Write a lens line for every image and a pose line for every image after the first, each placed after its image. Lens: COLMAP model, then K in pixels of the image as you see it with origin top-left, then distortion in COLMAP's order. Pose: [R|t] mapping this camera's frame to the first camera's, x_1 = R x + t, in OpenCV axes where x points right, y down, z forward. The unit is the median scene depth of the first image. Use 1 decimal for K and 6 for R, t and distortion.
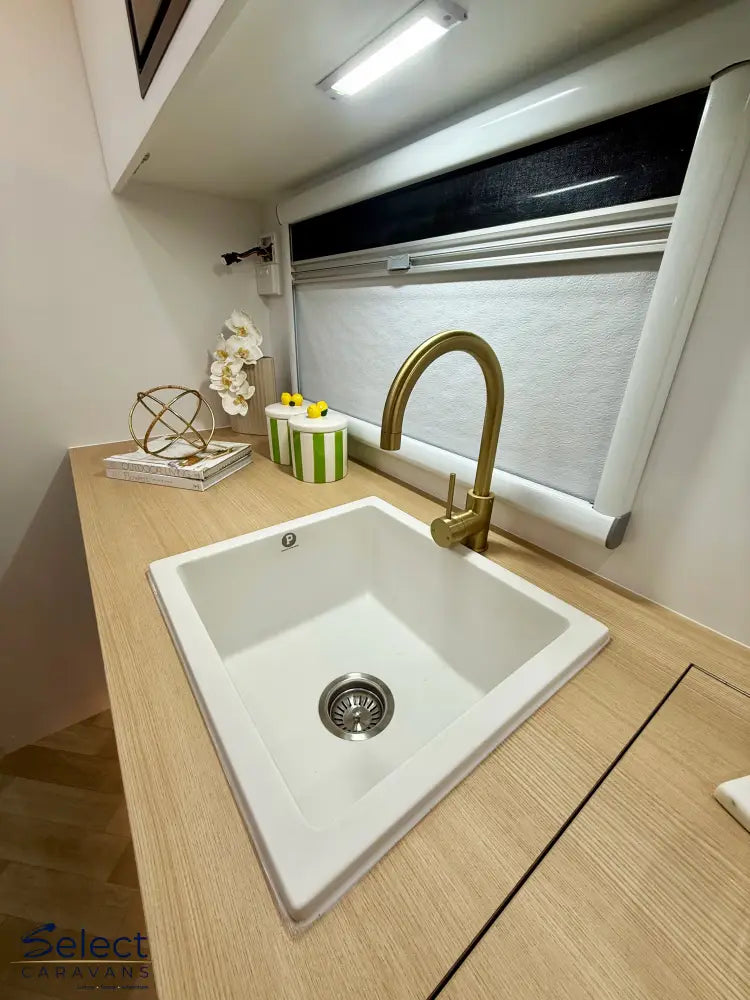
lens RADIAL K [[402.7, 0, 373.6], [0, 402.7, 495.6], [0, 0, 1]] dist [-0.002249, -0.000124]
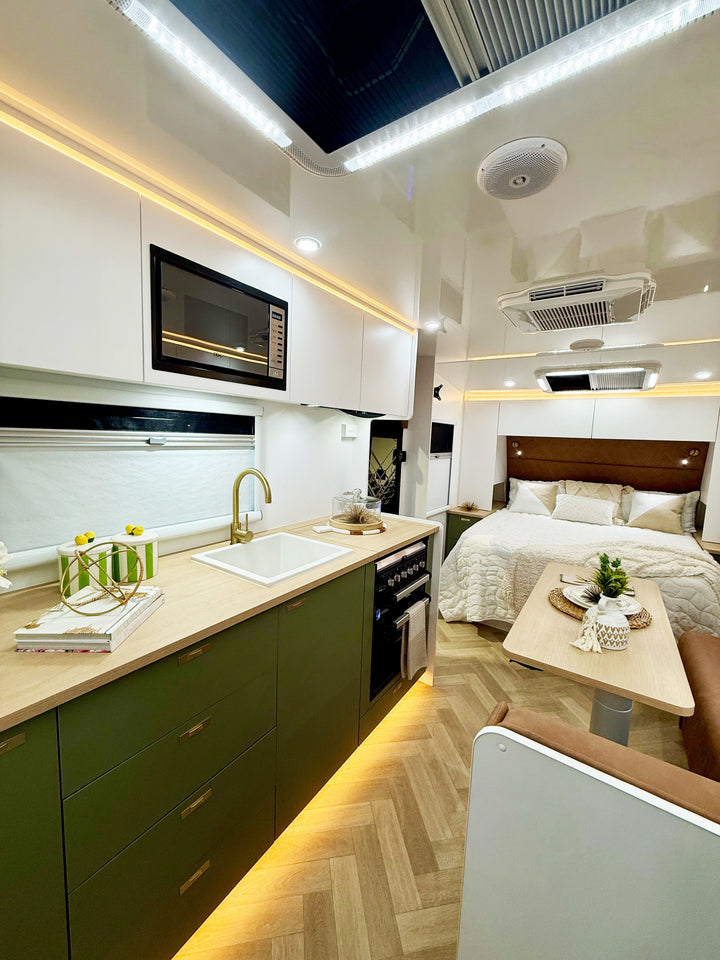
lens RADIAL K [[384.5, 0, 357.5], [0, 384.5, 478.3], [0, 0, 1]] dist [-0.001123, 0.000490]
pose [[-0.318846, -0.131384, 0.938656, -1.864697], [0.356343, 0.901071, 0.247167, -0.488516], [-0.878269, 0.413292, -0.240485, 0.625021]]
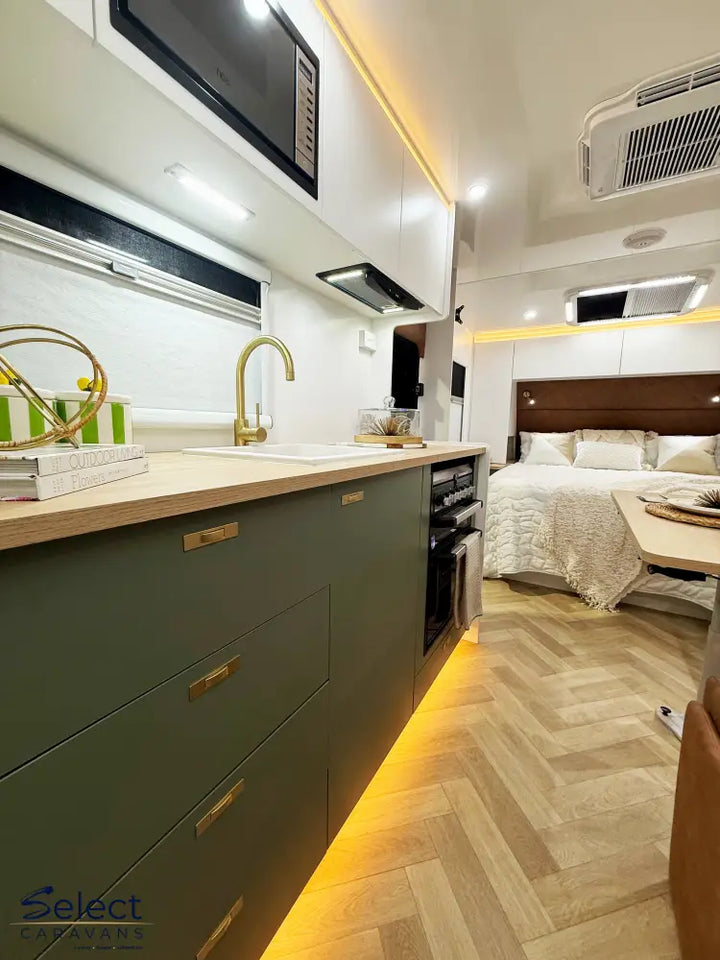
lens RADIAL K [[384.5, 0, 357.7], [0, 384.5, 479.1], [0, 0, 1]] dist [-0.001123, 0.000490]
pose [[-0.381269, -0.143419, 0.913272, -1.331522], [0.361651, 0.886024, 0.290120, -0.070662], [-0.850790, 0.440899, -0.285946, 0.937709]]
